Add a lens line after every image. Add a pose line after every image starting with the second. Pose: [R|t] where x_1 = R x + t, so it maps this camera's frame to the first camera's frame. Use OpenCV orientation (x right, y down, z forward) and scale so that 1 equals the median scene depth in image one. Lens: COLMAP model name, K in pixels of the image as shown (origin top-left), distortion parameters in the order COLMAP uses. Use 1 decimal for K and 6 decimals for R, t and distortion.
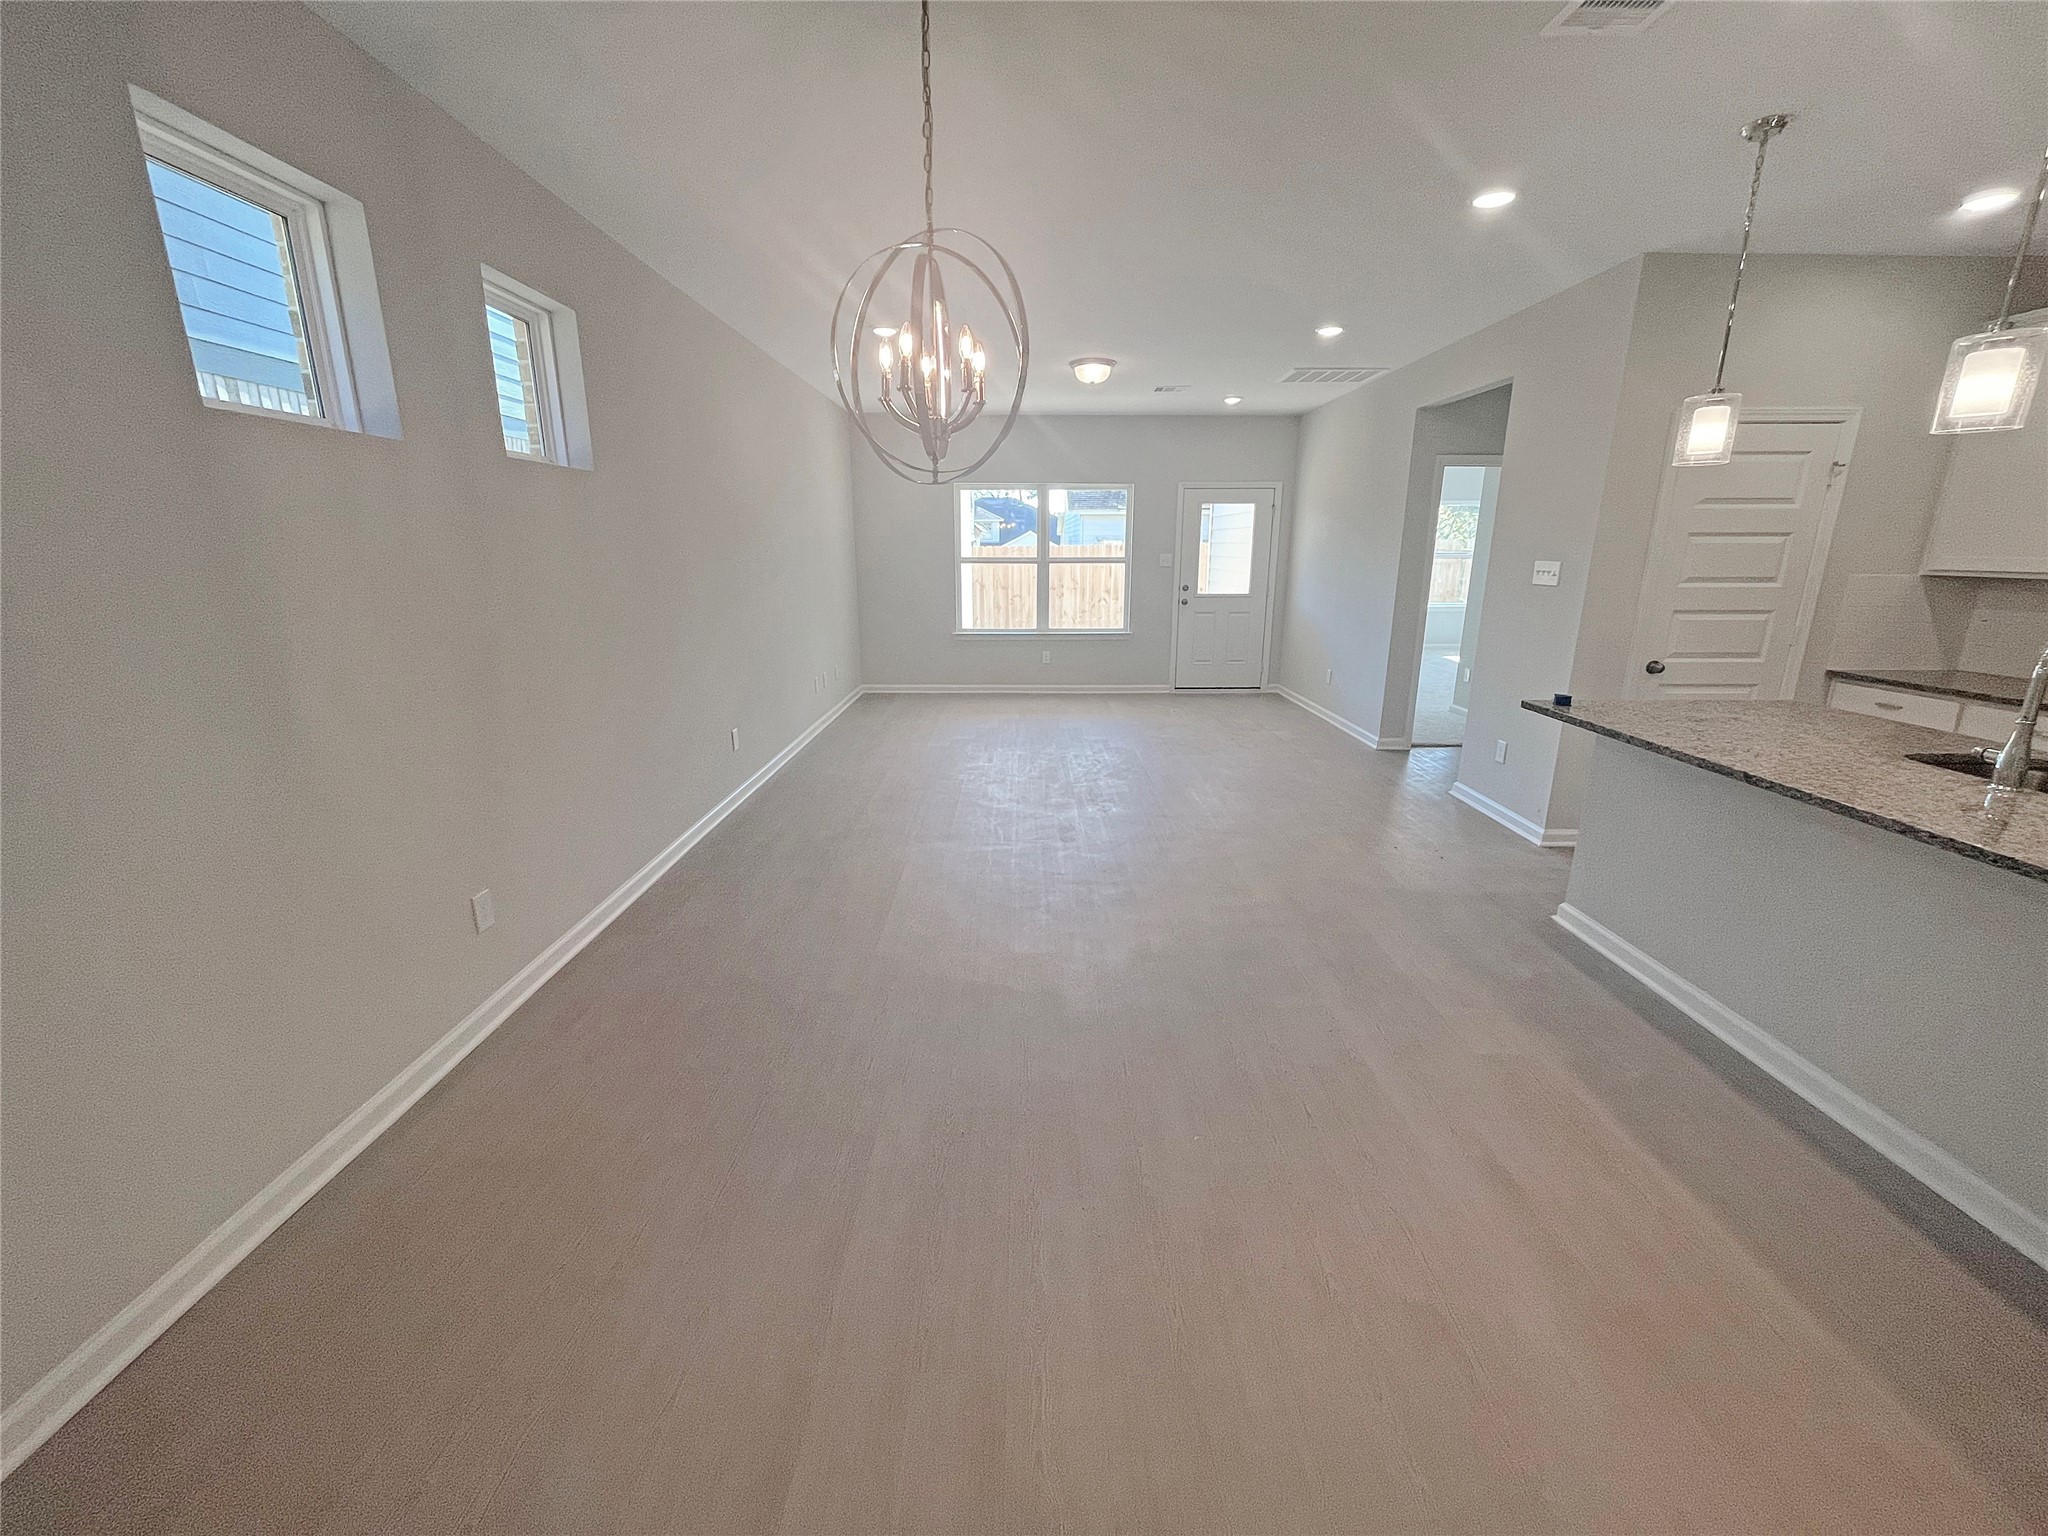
lens RADIAL K [[819.7, 0, 1022.4], [0, 819.7, 757.4], [0, 0, 1]] dist [-0.000987, -0.000003]
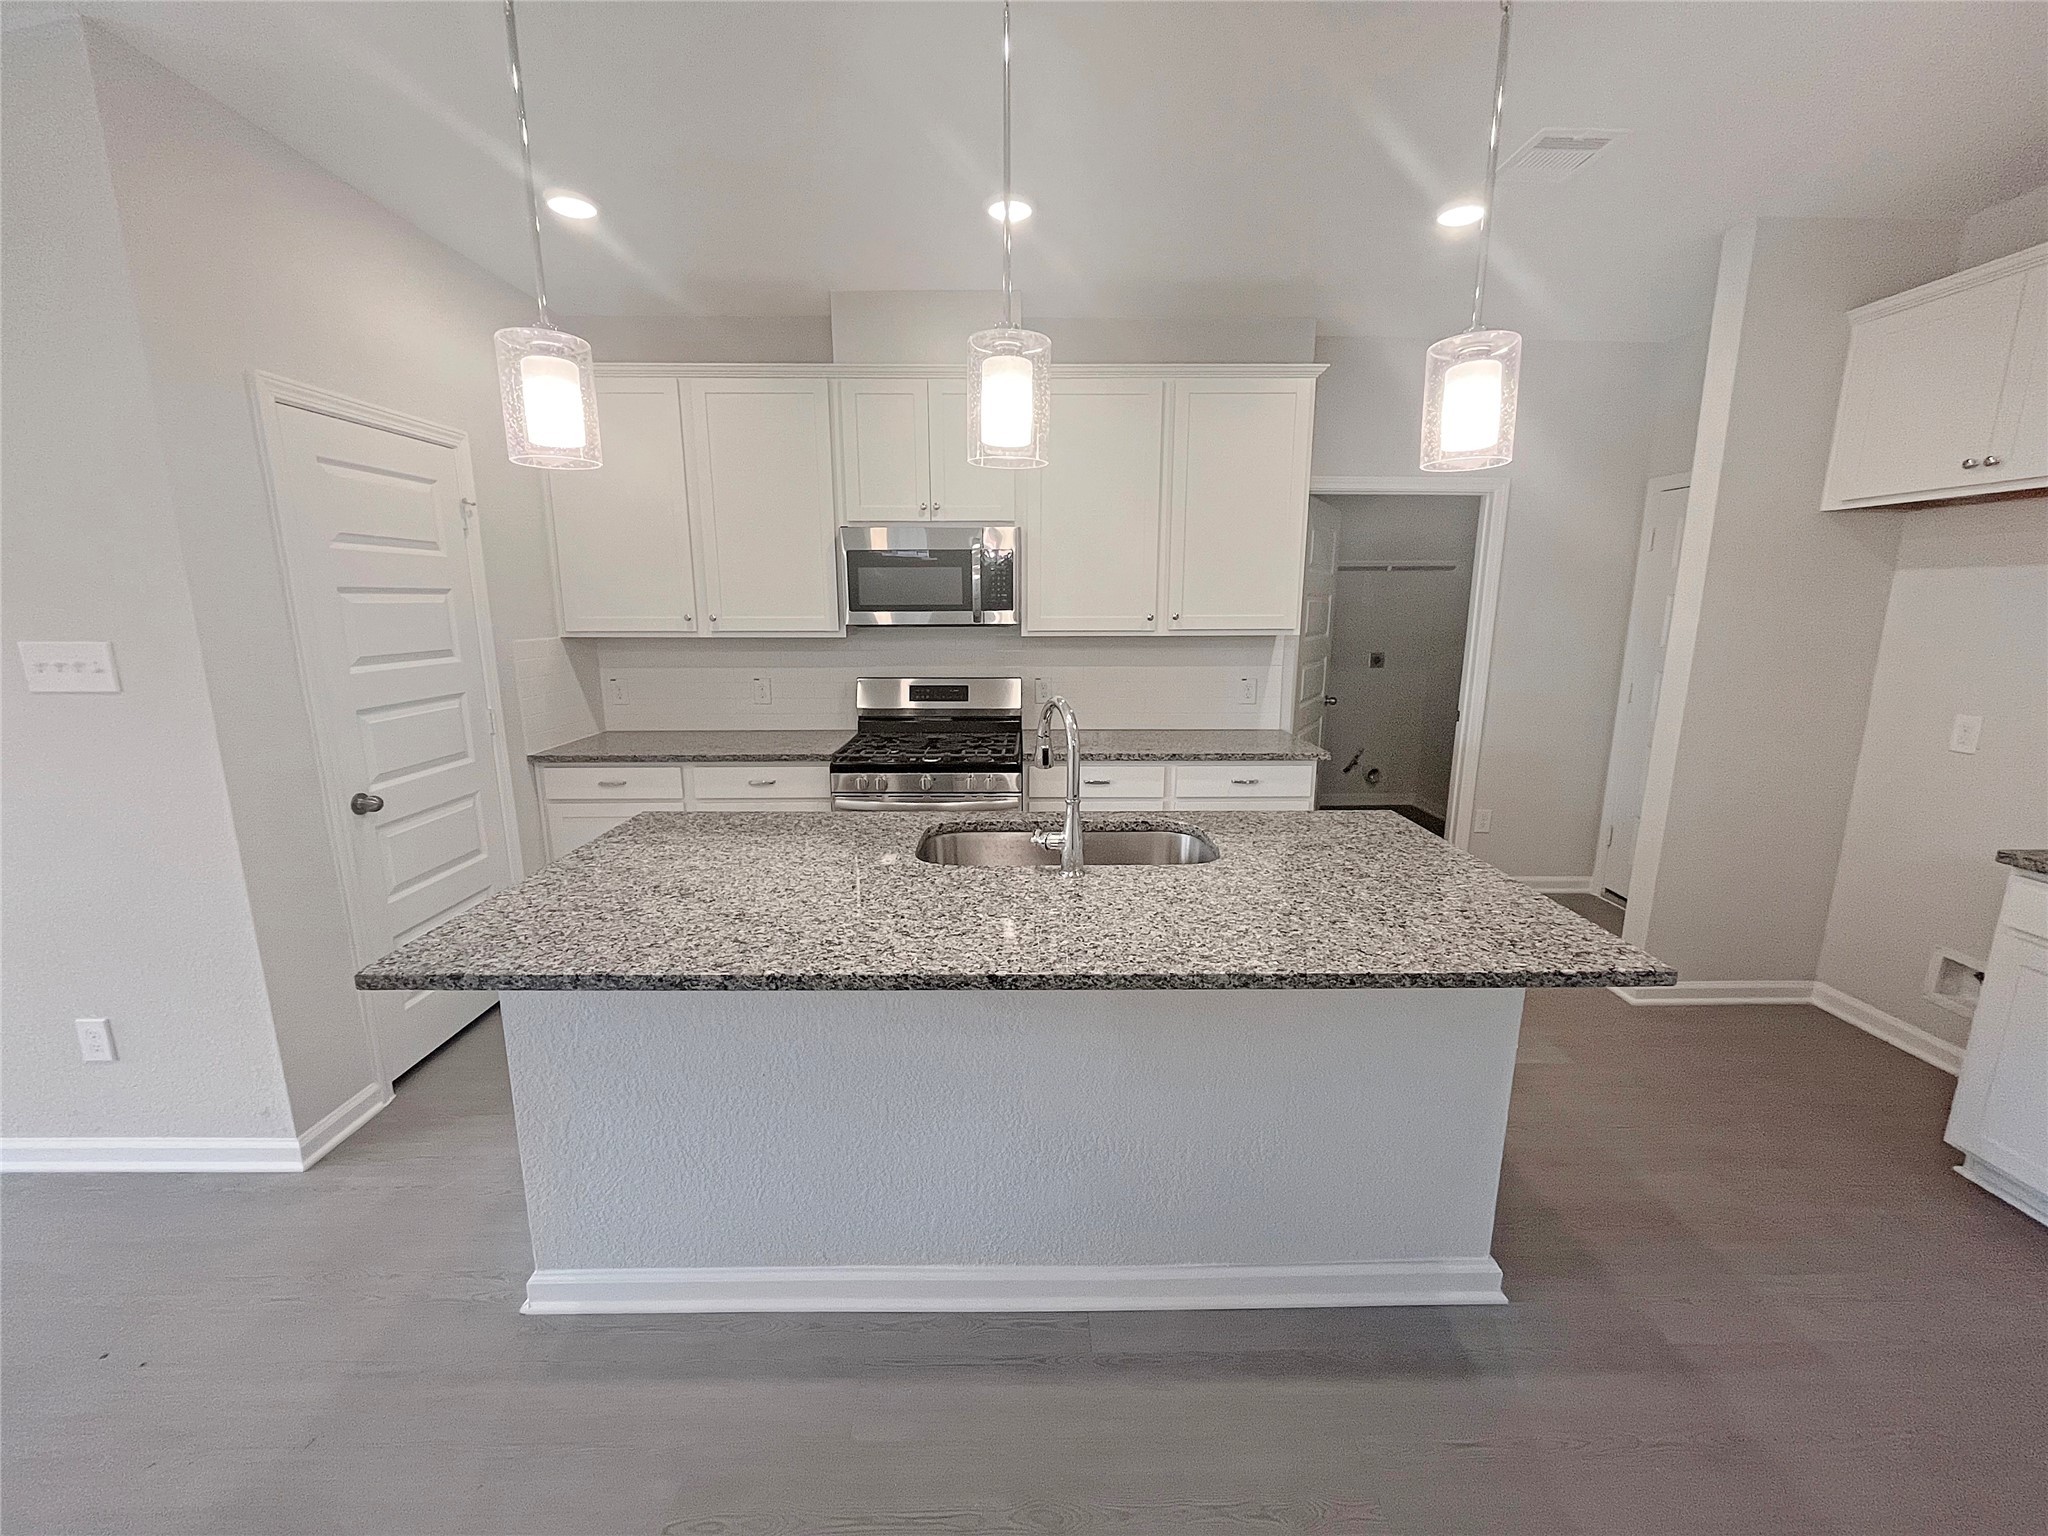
lens RADIAL K [[819.7, 0, 1025.8], [0, 819.7, 771.3], [0, 0, 1]] dist [-0.000987, -0.000003]
pose [[-0.018137, -0.202410, 0.979133, 0.166974], [0.251600, 0.946857, 0.200398, -0.130634], [-0.967661, 0.249984, 0.033753, 0.492748]]
